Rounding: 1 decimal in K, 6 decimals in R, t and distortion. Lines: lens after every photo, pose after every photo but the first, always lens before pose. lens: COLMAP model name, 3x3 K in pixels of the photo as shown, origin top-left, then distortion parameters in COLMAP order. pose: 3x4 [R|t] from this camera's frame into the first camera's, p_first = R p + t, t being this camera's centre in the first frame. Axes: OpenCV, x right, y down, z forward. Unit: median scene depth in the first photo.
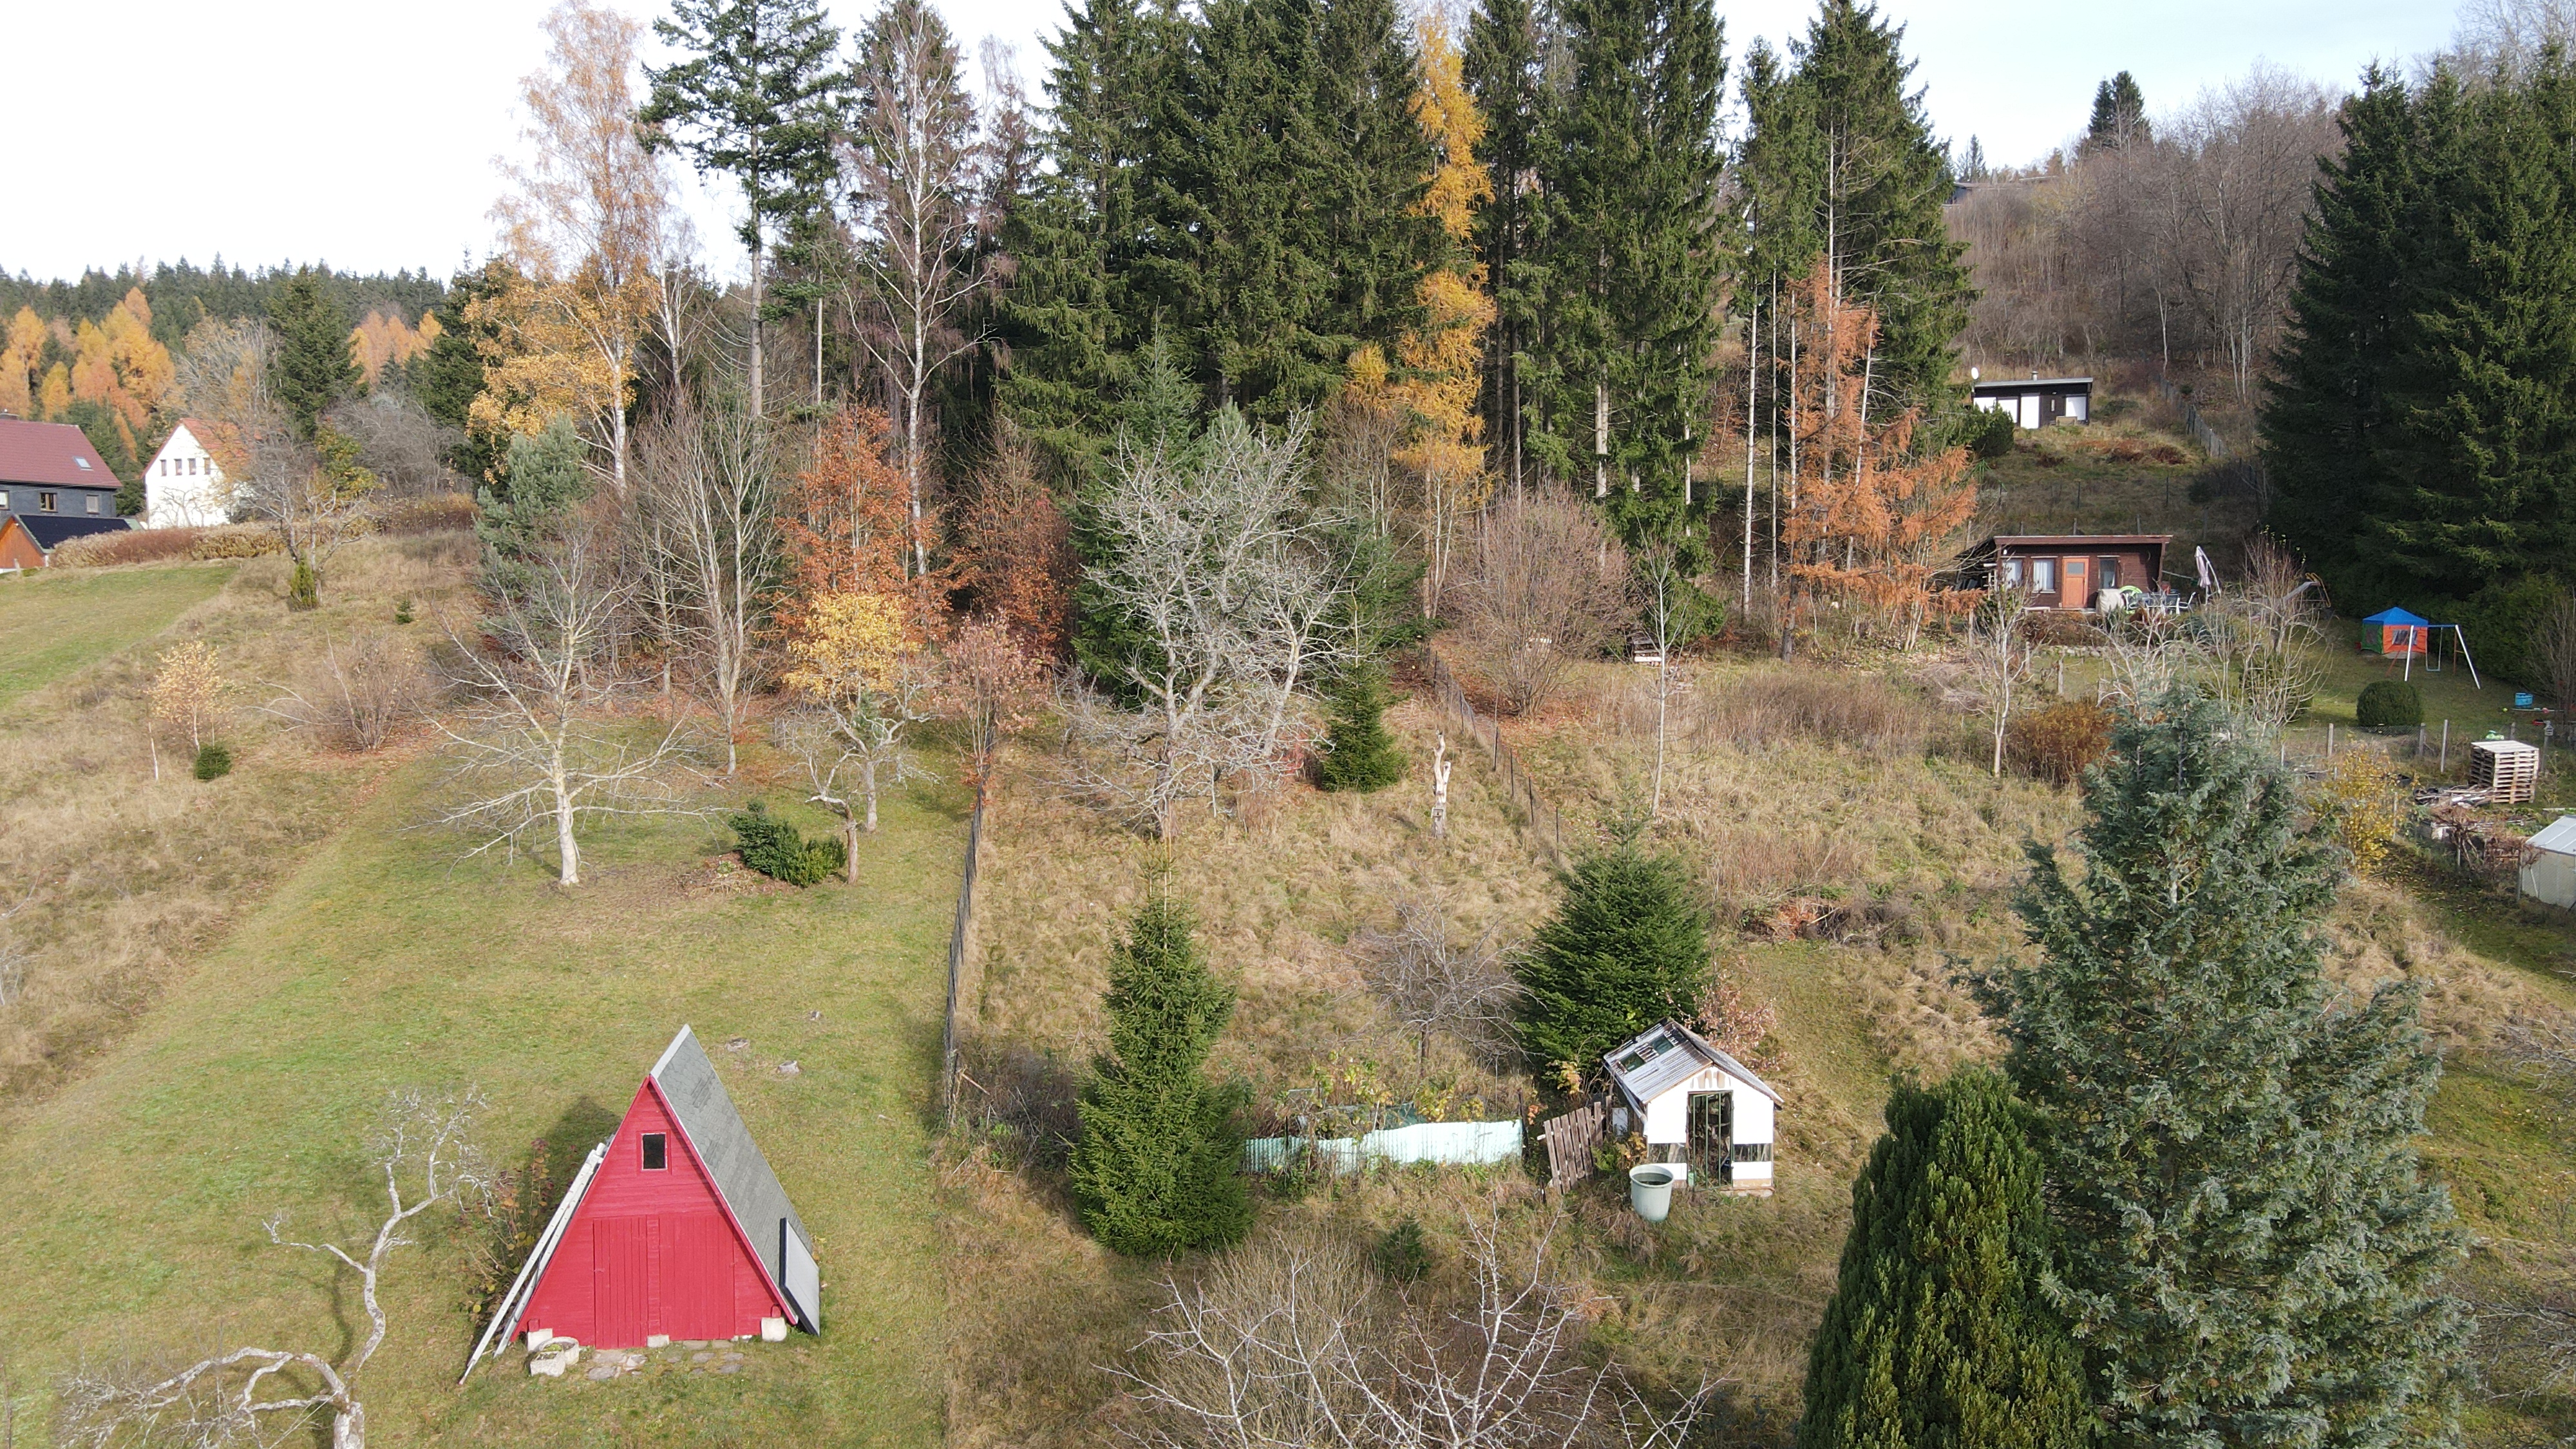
lens RADIAL K [[1907.7, 0, 1288.0], [0, 1907.7, 724.5], [0, 0, 1]] dist [-0.001268, 0.029948]
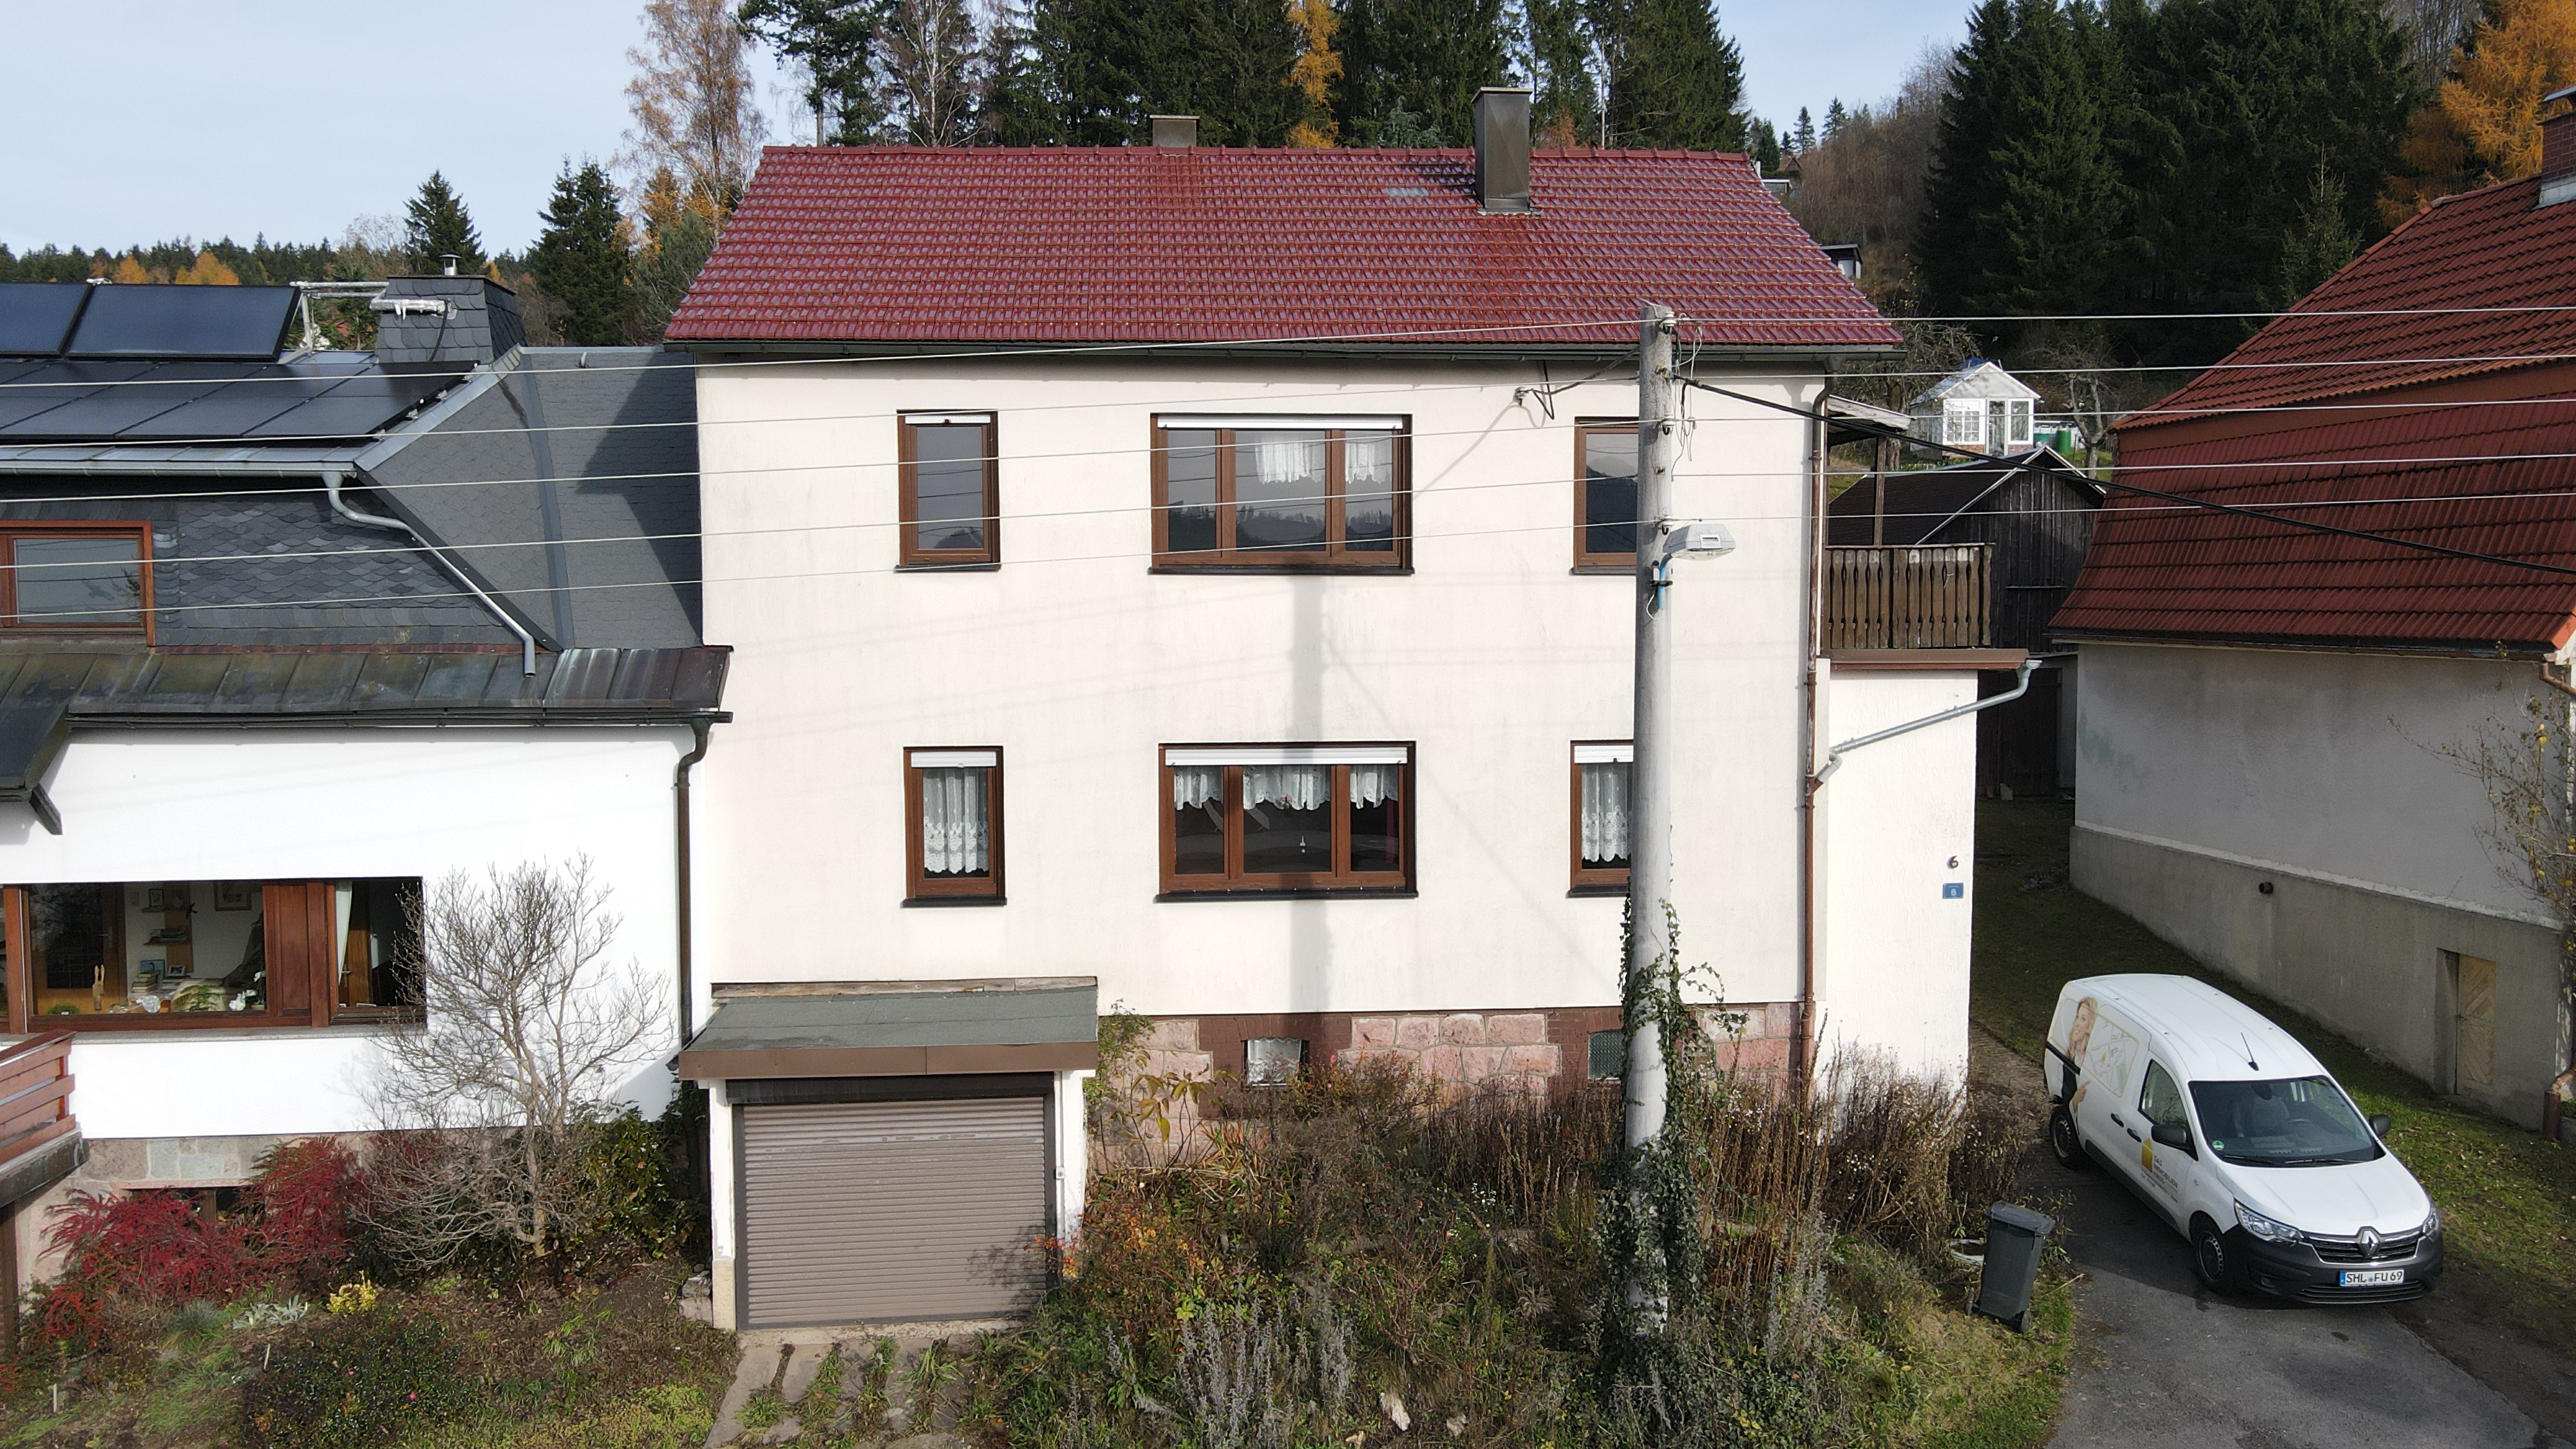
lens RADIAL K [[1907.7, 0, 1288.0], [0, 1907.7, 724.5], [0, 0, 1]] dist [-0.001268, 0.029948]
pose [[0.999974, -0.003637, -0.006146, 0.075854], [0.003661, 0.999986, 0.003945, 0.200153], [0.006132, -0.003967, 0.999973, -0.412930]]
